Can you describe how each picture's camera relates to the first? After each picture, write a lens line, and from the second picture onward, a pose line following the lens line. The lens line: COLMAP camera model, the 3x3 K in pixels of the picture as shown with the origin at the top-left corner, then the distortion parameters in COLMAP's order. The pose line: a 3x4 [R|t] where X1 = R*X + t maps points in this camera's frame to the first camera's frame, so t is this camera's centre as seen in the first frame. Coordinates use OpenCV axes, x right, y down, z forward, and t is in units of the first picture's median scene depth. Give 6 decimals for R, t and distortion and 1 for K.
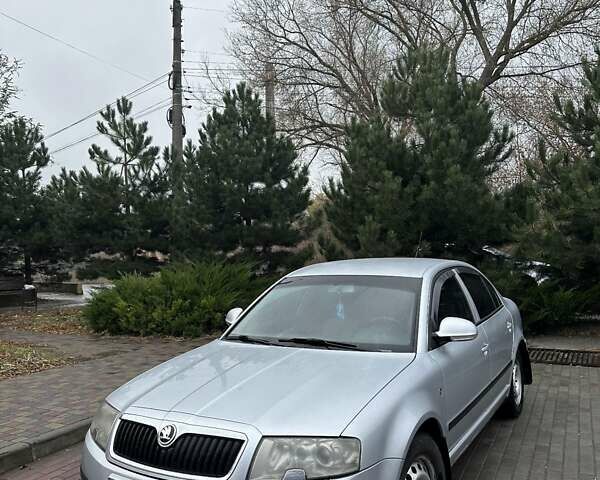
lens RADIAL K [[556.5, 0, 305.5], [0, 556.5, 241.0], [0, 0, 1]] dist [0.139896, -0.280848]
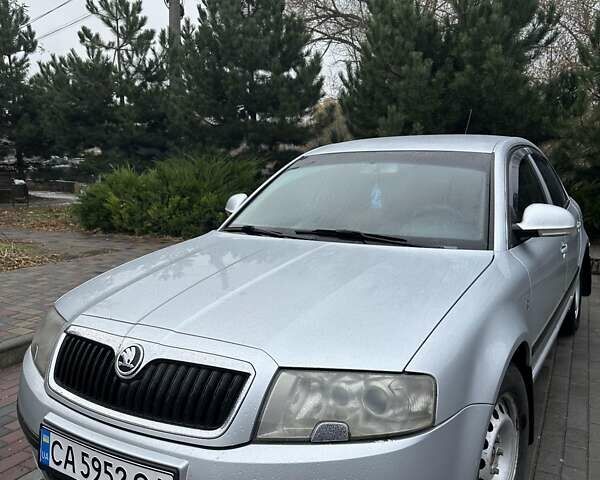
lens RADIAL K [[557.5, 0, 300.4], [0, 557.5, 237.3], [0, 0, 1]] dist [0.129109, -0.249472]
pose [[0.999636, 0.022240, -0.015278, -0.010886], [-0.019632, 0.987931, 0.153647, 0.025399], [0.018510, -0.153291, 0.988008, 0.096860]]
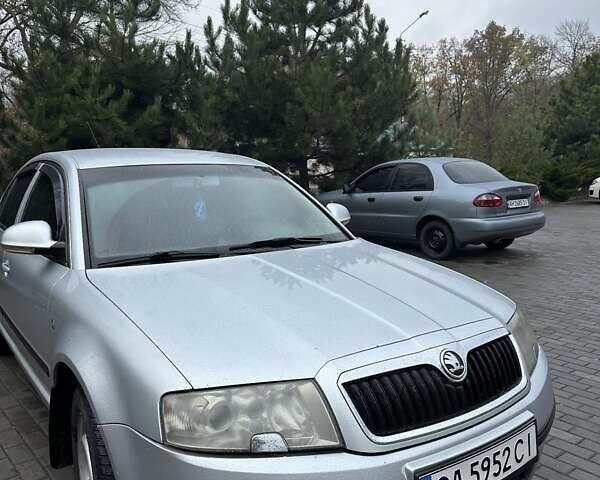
lens RADIAL K [[557.5, 0, 300.4], [0, 557.5, 237.3], [0, 0, 1]] dist [0.129109, -0.249472]
pose [[0.413684, -0.092928, 0.905665, -0.227166], [-0.016303, 0.993861, 0.109424, 0.030188], [-0.910274, -0.060032, 0.409630, 0.223203]]
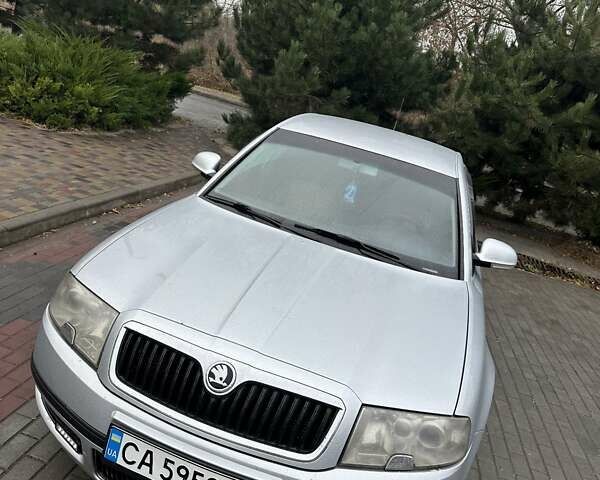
lens RADIAL K [[557.5, 0, 300.4], [0, 557.5, 237.3], [0, 0, 1]] dist [0.129109, -0.249472]
pose [[0.928801, 0.185523, 0.320797, -0.100677], [-0.278726, 0.920211, 0.274817, -0.007415], [-0.244216, -0.344665, 0.906402, 0.102708]]
